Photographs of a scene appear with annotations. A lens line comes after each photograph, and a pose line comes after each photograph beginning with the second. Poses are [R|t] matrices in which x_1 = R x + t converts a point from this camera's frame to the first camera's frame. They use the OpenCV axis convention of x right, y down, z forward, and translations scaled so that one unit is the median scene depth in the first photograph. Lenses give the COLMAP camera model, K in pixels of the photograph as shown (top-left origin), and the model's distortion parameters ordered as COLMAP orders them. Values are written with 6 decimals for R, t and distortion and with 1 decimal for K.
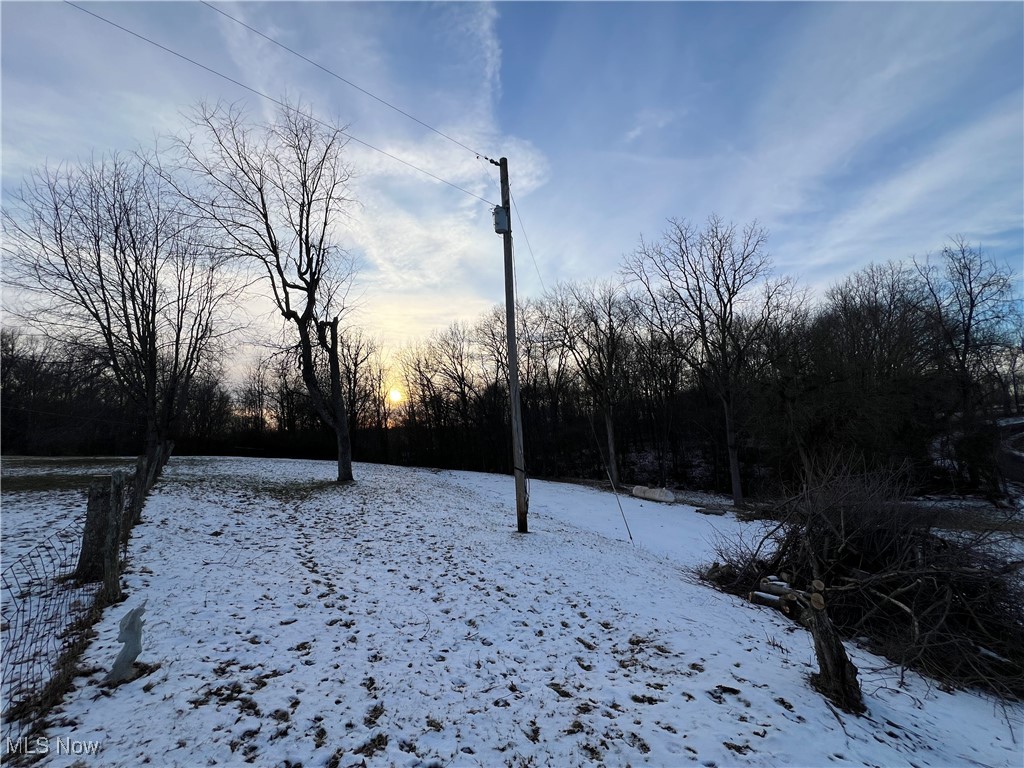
lens RADIAL K [[411.5, 0, 507.0], [0, 411.5, 384.1], [0, 0, 1]] dist [-0.000906, -0.000100]
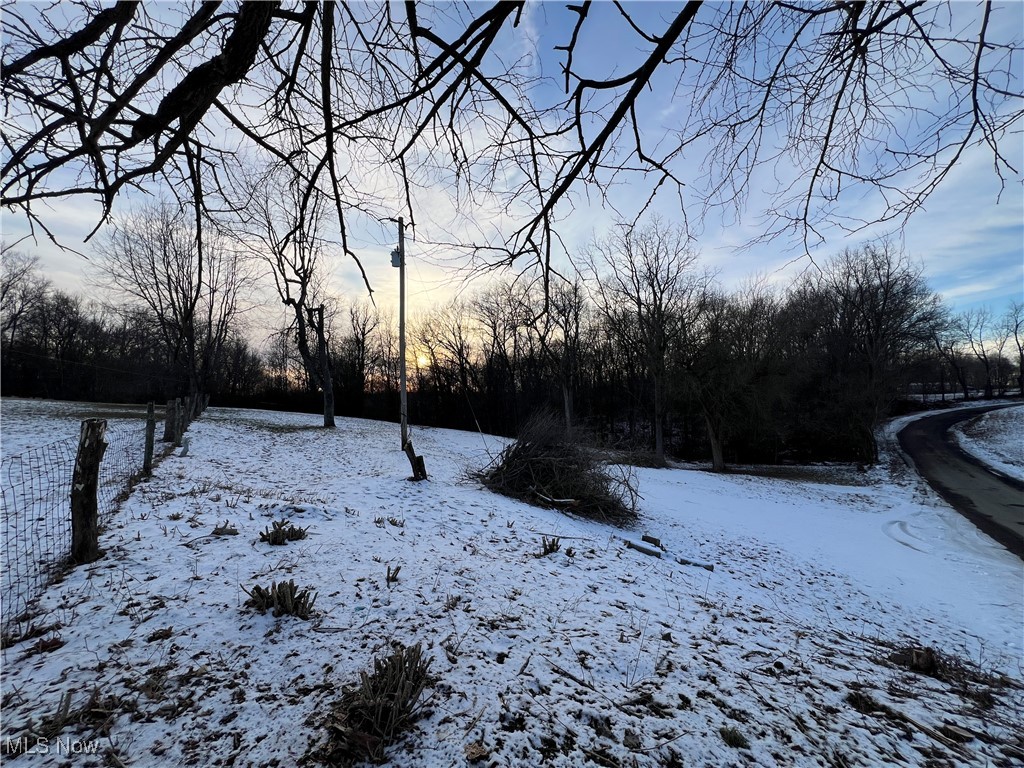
lens RADIAL K [[411.5, 0, 507.0], [0, 411.5, 384.1], [0, 0, 1]] dist [-0.000906, -0.000100]
pose [[0.997717, 0.030229, -0.060385, 0.194280], [-0.025389, 0.996521, 0.079377, -0.020141], [0.062574, -0.077663, 0.995014, -0.220460]]
